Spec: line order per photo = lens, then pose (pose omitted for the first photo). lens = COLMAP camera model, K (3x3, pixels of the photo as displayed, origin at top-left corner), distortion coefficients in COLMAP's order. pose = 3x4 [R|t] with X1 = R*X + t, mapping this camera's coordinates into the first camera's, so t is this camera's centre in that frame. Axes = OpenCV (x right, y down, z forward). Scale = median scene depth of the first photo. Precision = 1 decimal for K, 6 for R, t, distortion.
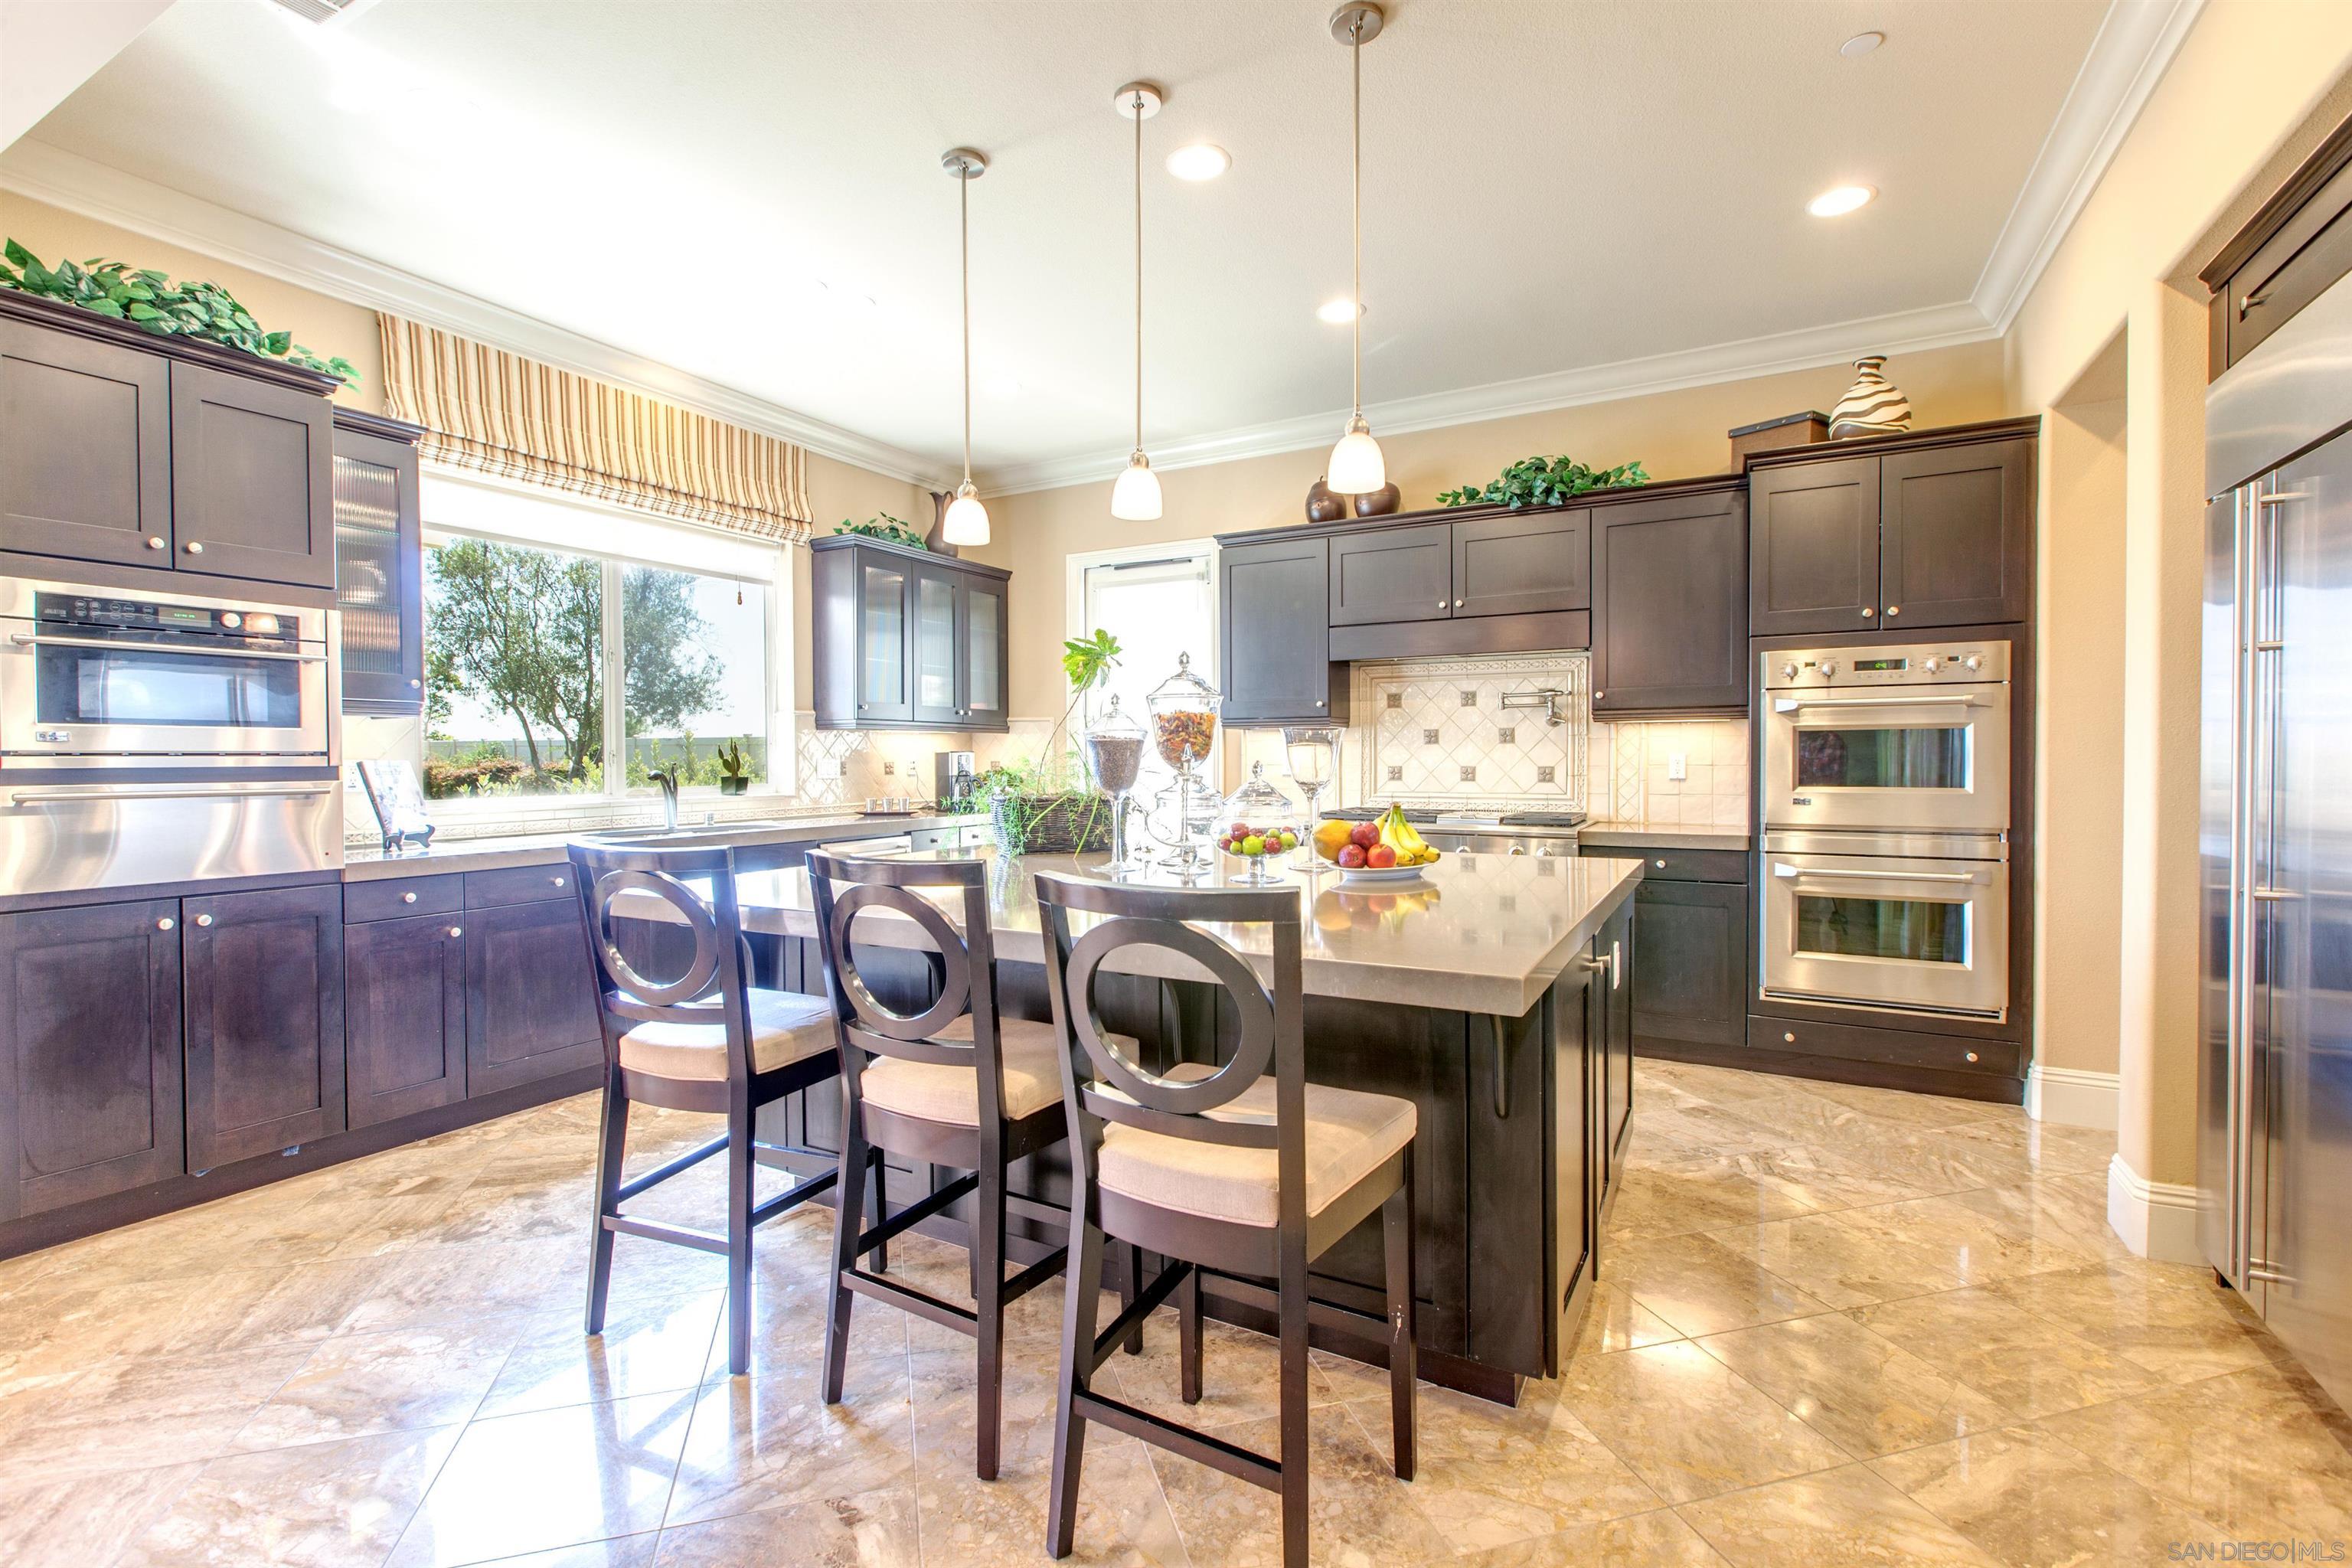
lens RADIAL K [[1062.6, 0, 1160.2], [0, 1062.6, 785.7], [0, 0, 1]] dist [-0.000667, -0.000307]
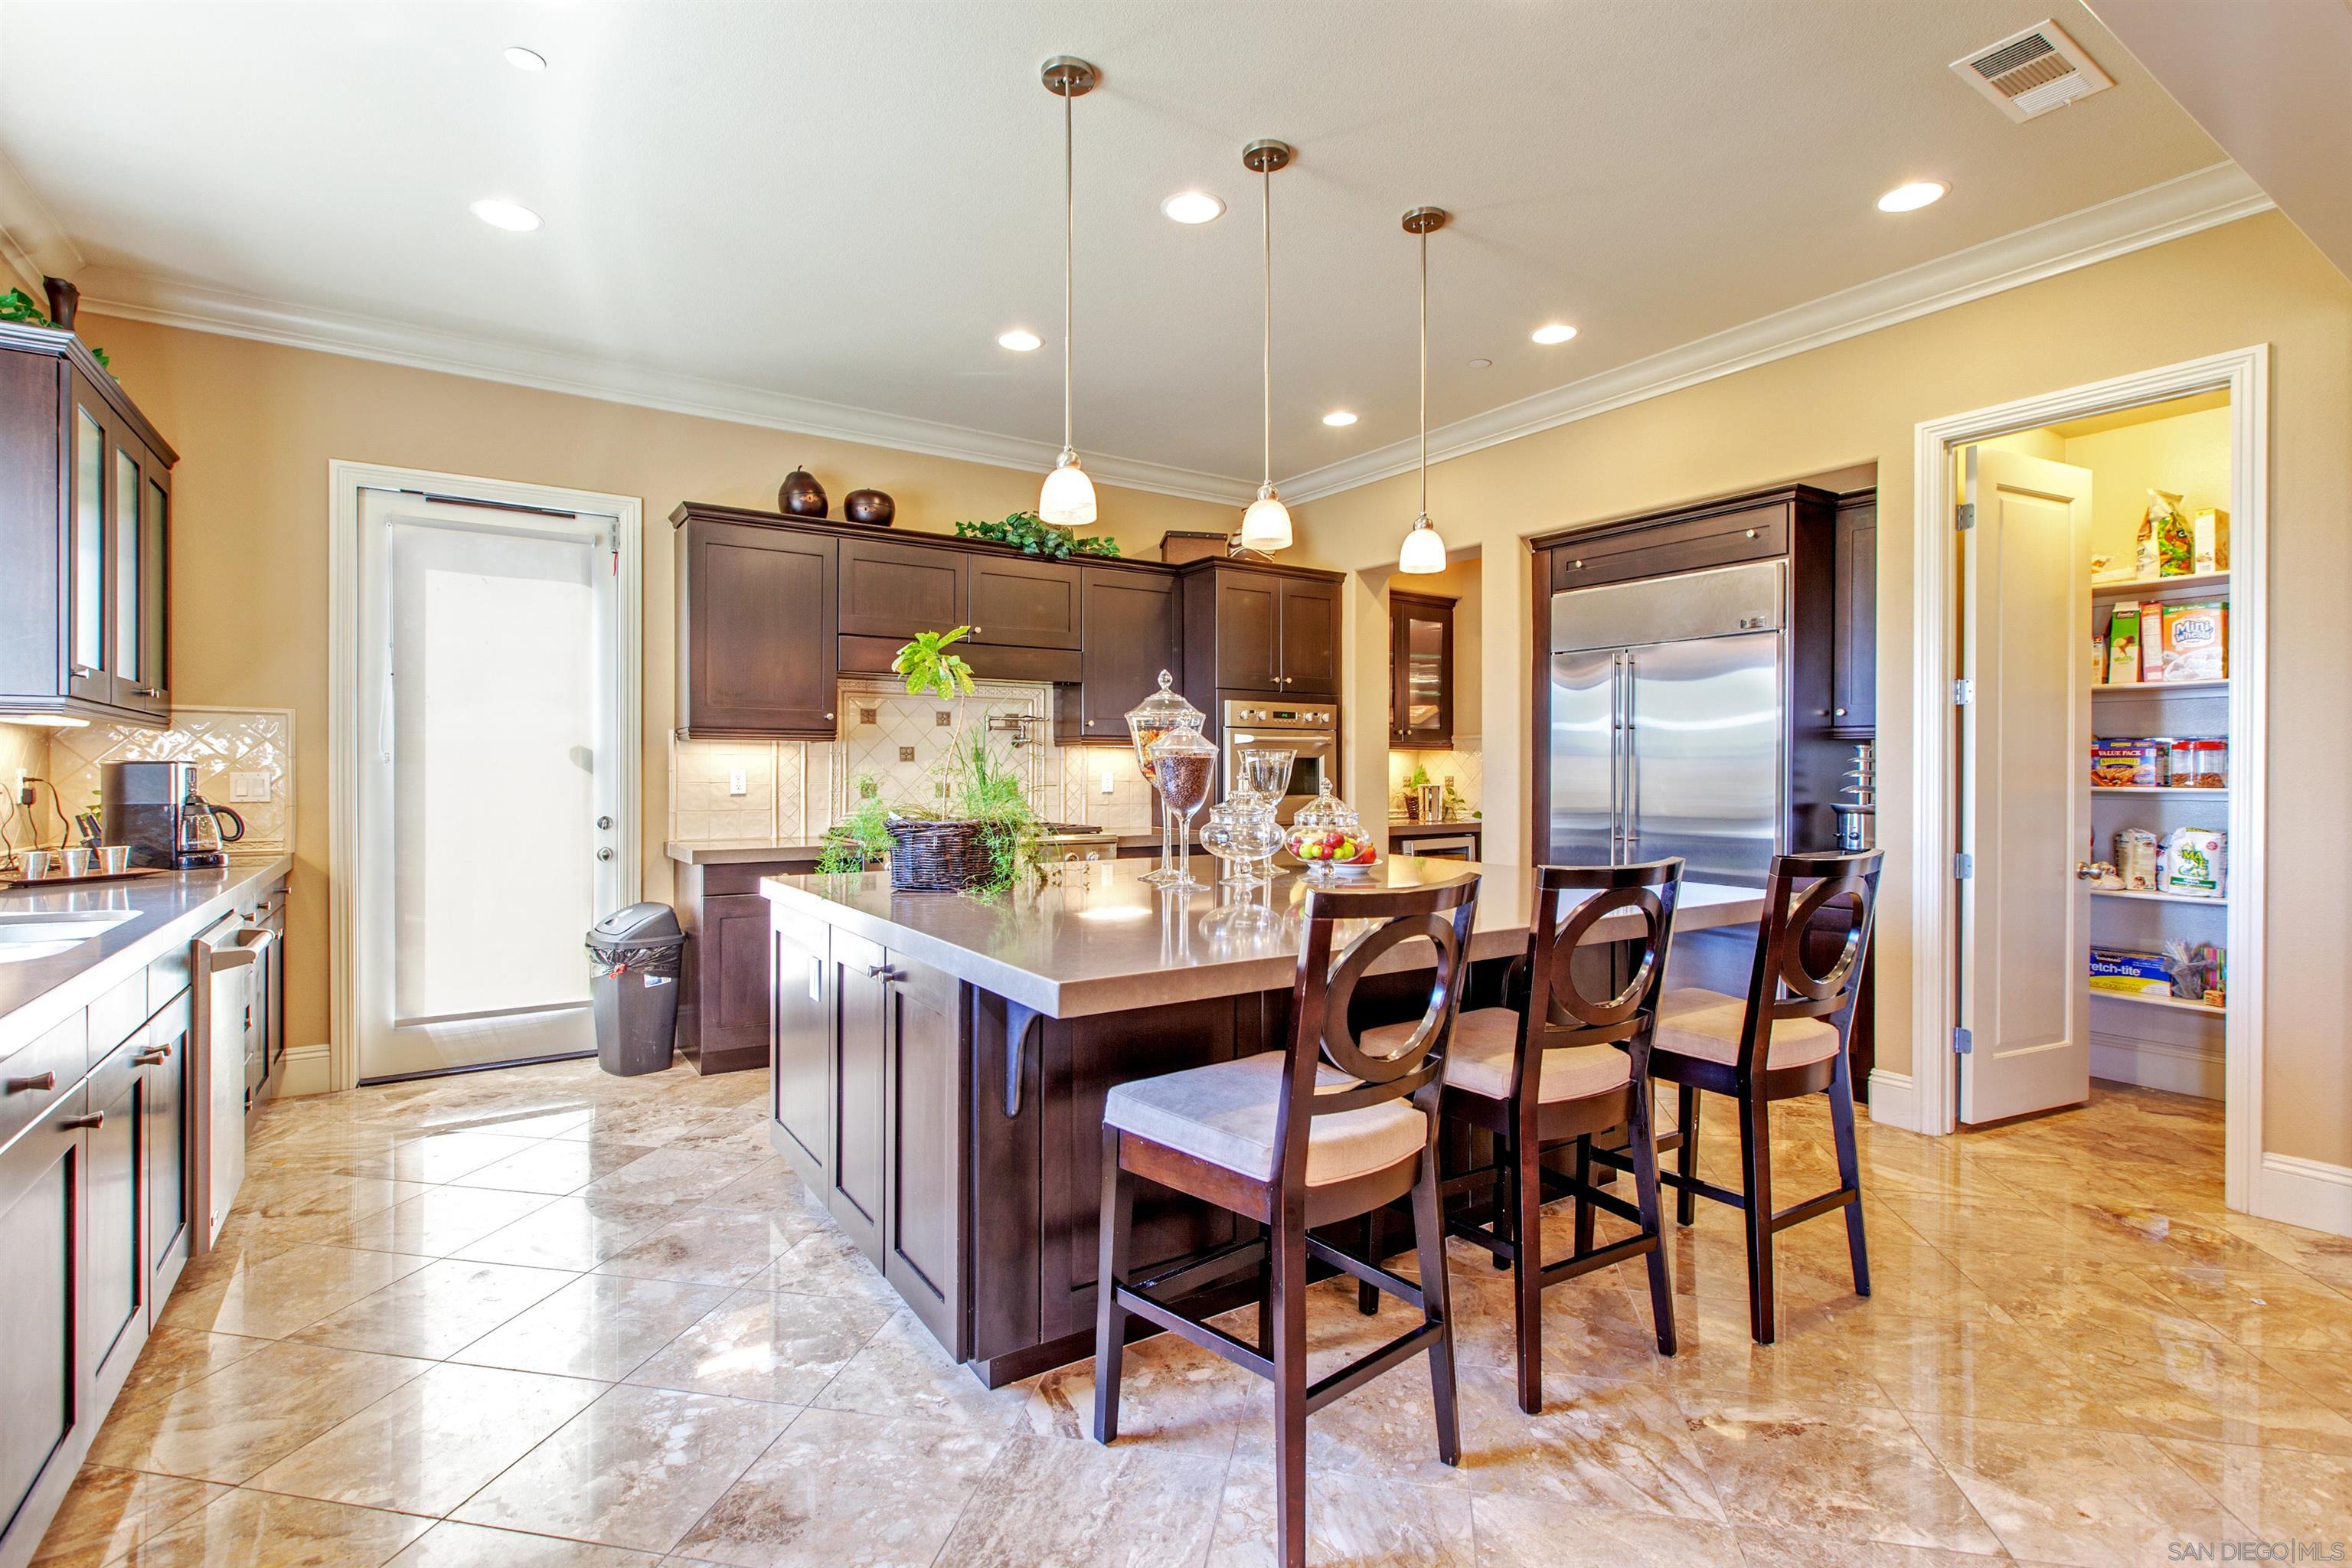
lens RADIAL K [[1062.6, 0, 1157.4], [0, 1062.6, 773.6], [0, 0, 1]] dist [-0.000667, -0.000307]
pose [[0.465562, 0.007046, 0.884987, -0.582552], [0.020403, 0.999617, -0.018692, -0.003996], [-0.884780, 0.026759, 0.465240, 0.354356]]
